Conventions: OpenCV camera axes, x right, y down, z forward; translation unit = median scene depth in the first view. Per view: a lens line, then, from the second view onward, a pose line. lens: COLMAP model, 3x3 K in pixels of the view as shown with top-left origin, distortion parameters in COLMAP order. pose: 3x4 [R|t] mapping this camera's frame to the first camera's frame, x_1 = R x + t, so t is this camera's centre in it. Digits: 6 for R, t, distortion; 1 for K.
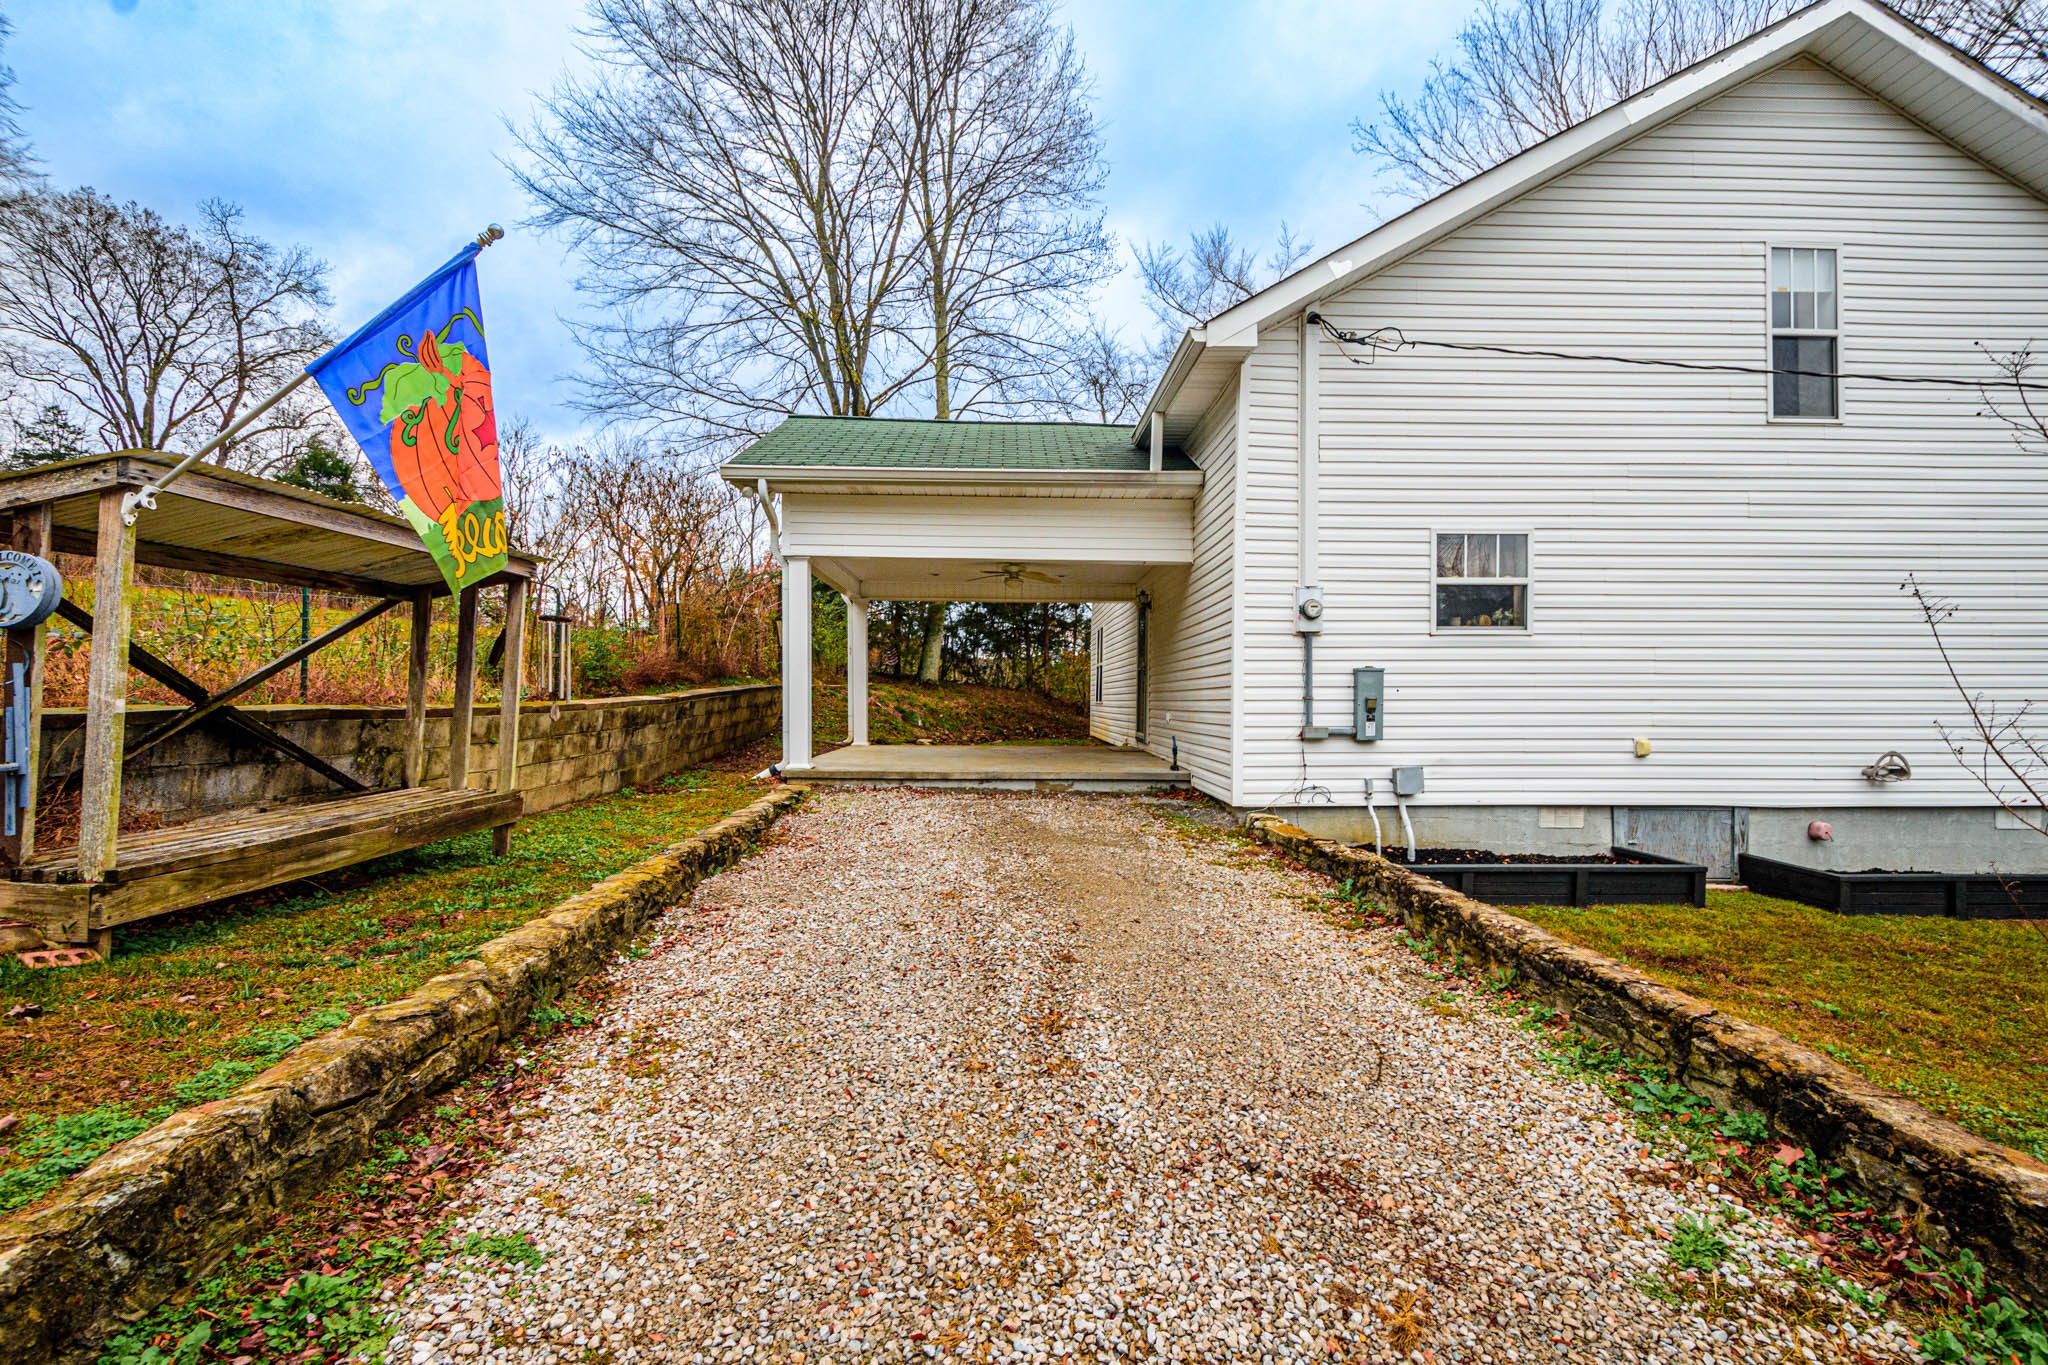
lens RADIAL K [[692.6, 0, 1024.0], [0, 692.6, 682.5], [0, 0, 1]] dist [0.005854, -0.000091]
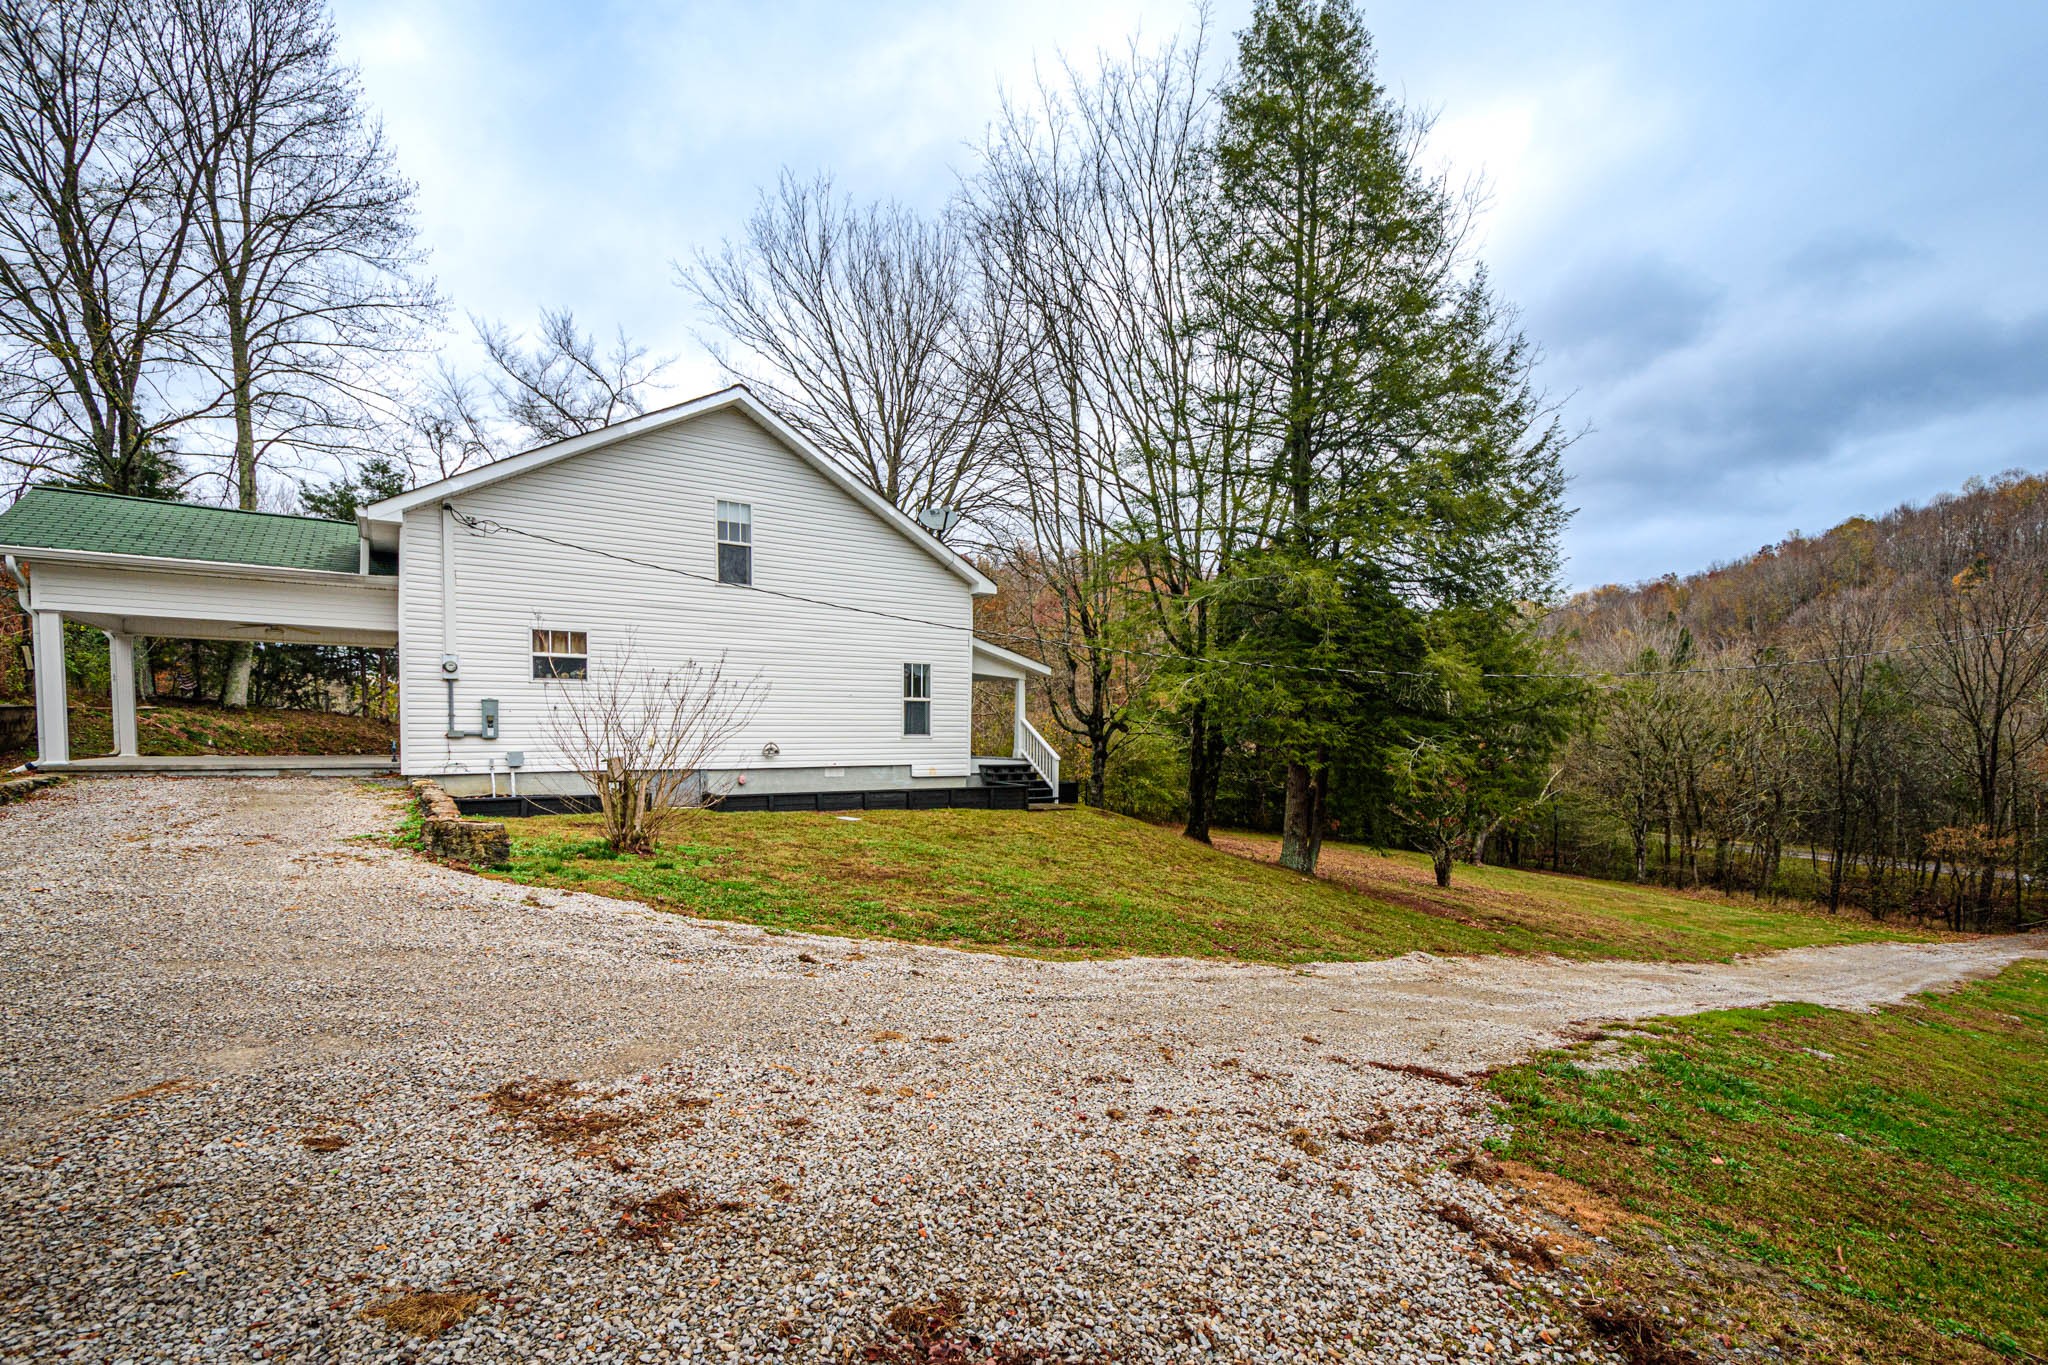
lens RADIAL K [[864.9, 0, 1017.9], [0, 864.9, 757.3], [0, 0, 1]] dist [0.003461, -0.000122]
pose [[0.866323, -0.013811, 0.499293, 0.468049], [-0.009086, 0.999017, 0.043398, 0.017451], [-0.499401, -0.042133, 0.865346, -1.442069]]
